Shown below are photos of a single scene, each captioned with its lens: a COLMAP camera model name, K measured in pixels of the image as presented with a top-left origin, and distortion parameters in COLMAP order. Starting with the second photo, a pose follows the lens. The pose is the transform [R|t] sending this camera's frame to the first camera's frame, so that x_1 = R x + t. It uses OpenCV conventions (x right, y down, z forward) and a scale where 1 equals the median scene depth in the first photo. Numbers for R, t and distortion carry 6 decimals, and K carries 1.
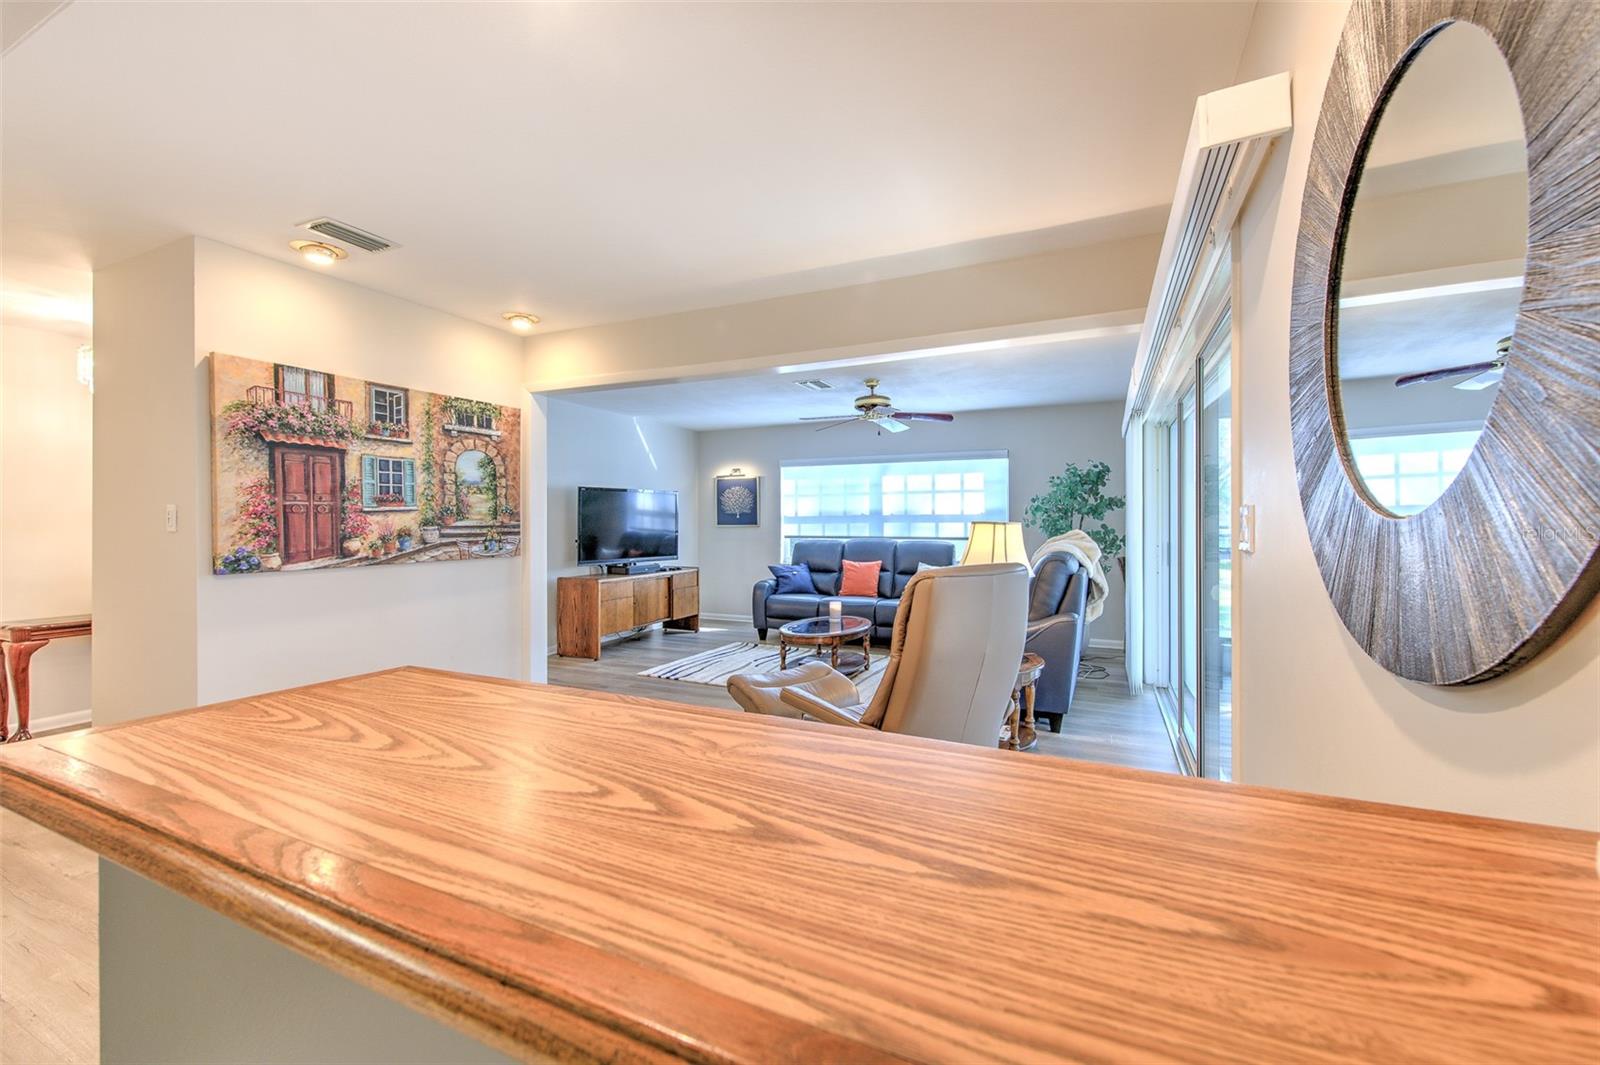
lens RADIAL K [[649.4, 0, 804.6], [0, 649.4, 522.4], [0, 0, 1]] dist [0.000910, -0.000041]
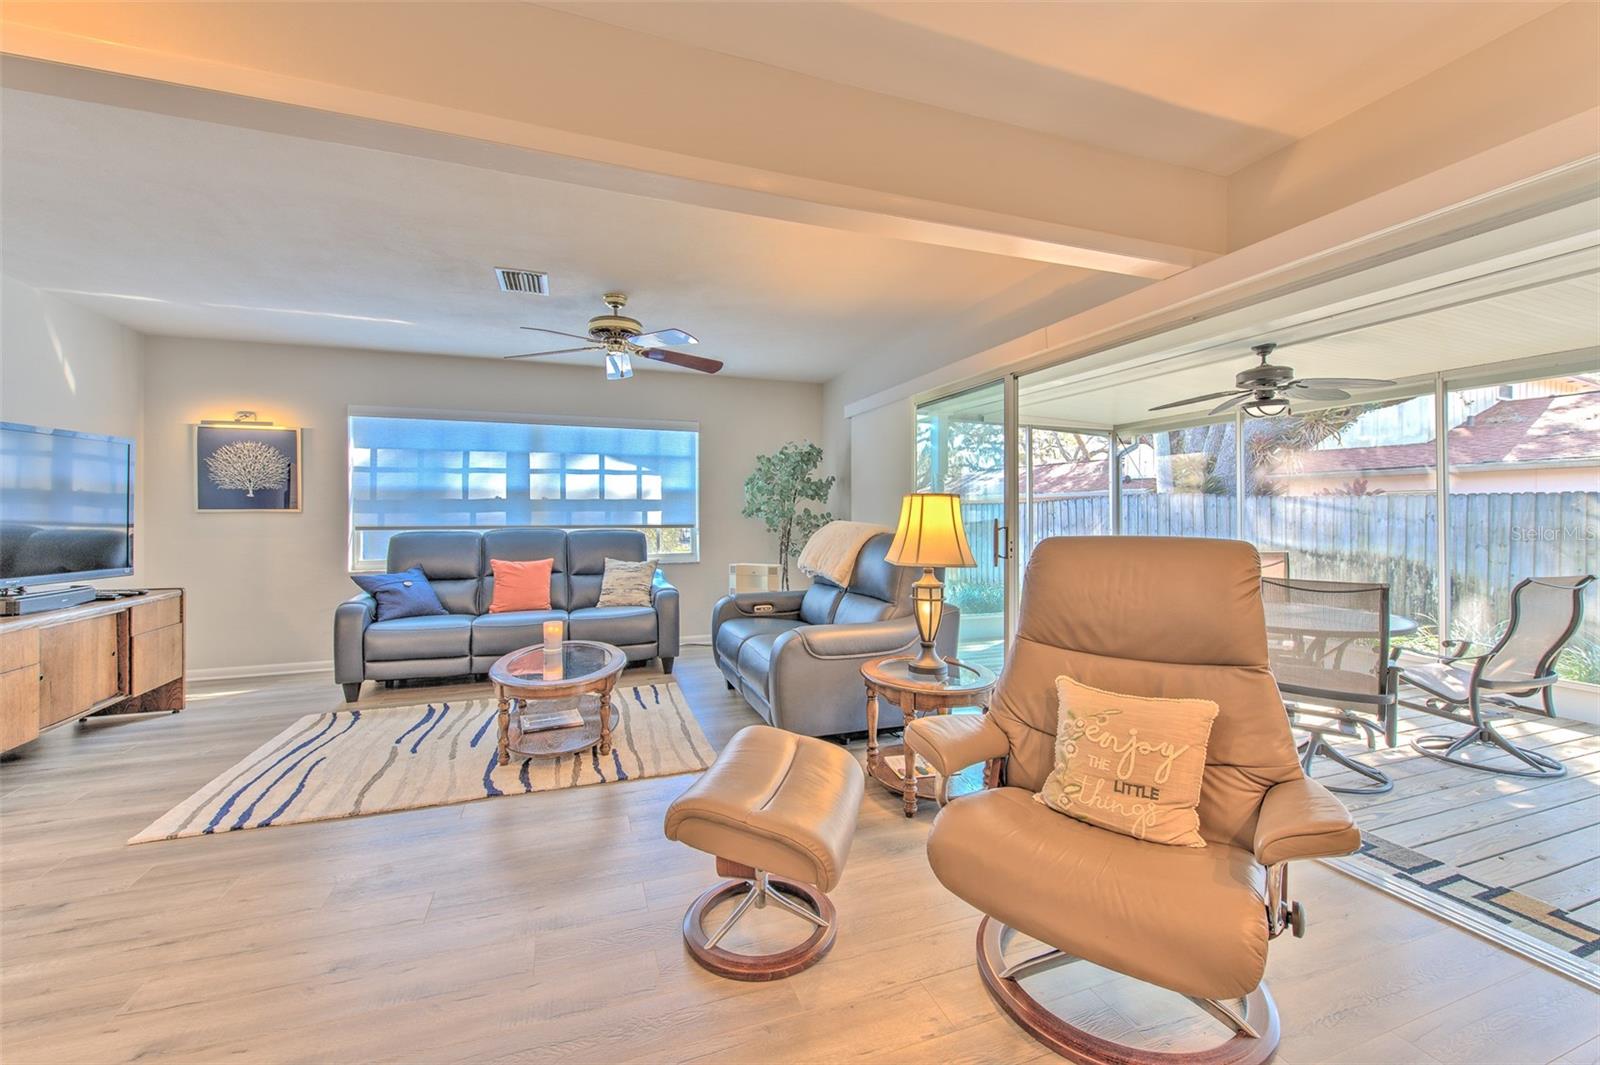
lens RADIAL K [[648.9, 0, 808.7], [0, 648.9, 514.8], [0, 0, 1]] dist [-0.001156, -0.000687]
pose [[0.706549, 0.002256, 0.707661, -0.357573], [0.000214, 0.999994, -0.003402, 0.024902], [-0.707664, 0.002556, 0.706544, 0.552855]]
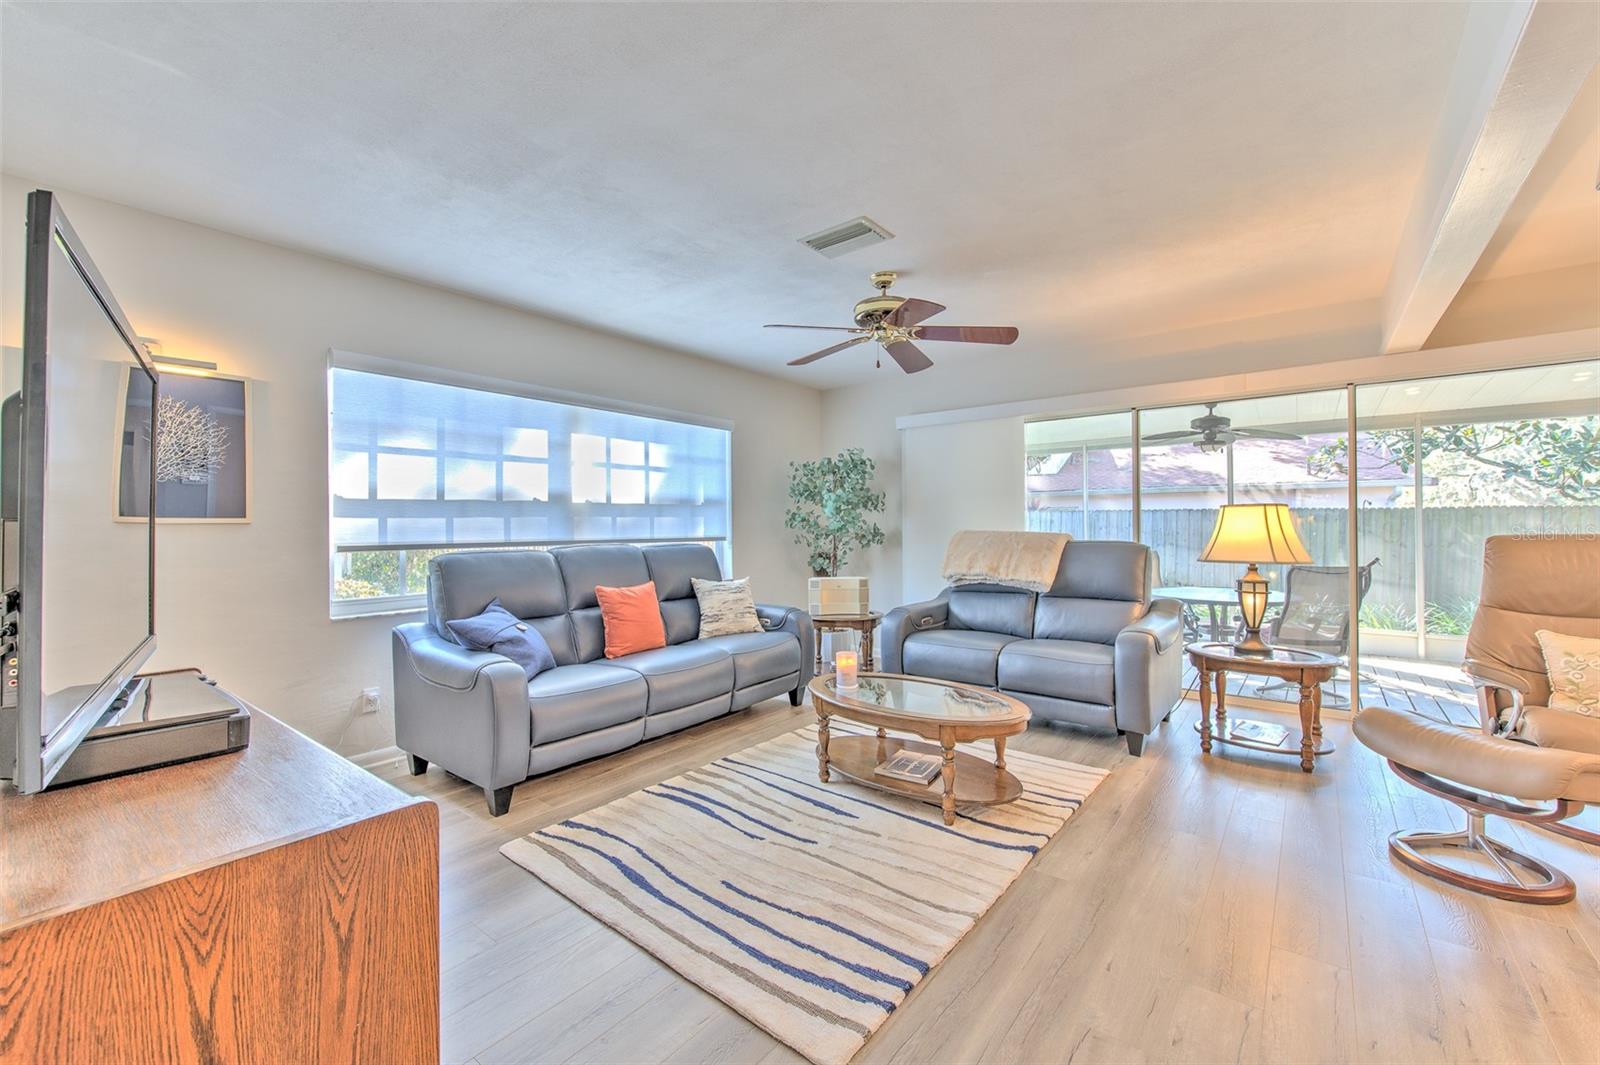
lens RADIAL K [[643.6, 0, 800.0], [0, 643.6, 532.5], [0, 0, 1]] dist [0.000425, 0.000046]
pose [[0.229922, -0.009074, 0.973167, -0.748320], [0.009033, 0.999933, 0.007189, 0.025020], [-0.973167, 0.007138, 0.229989, 1.408836]]
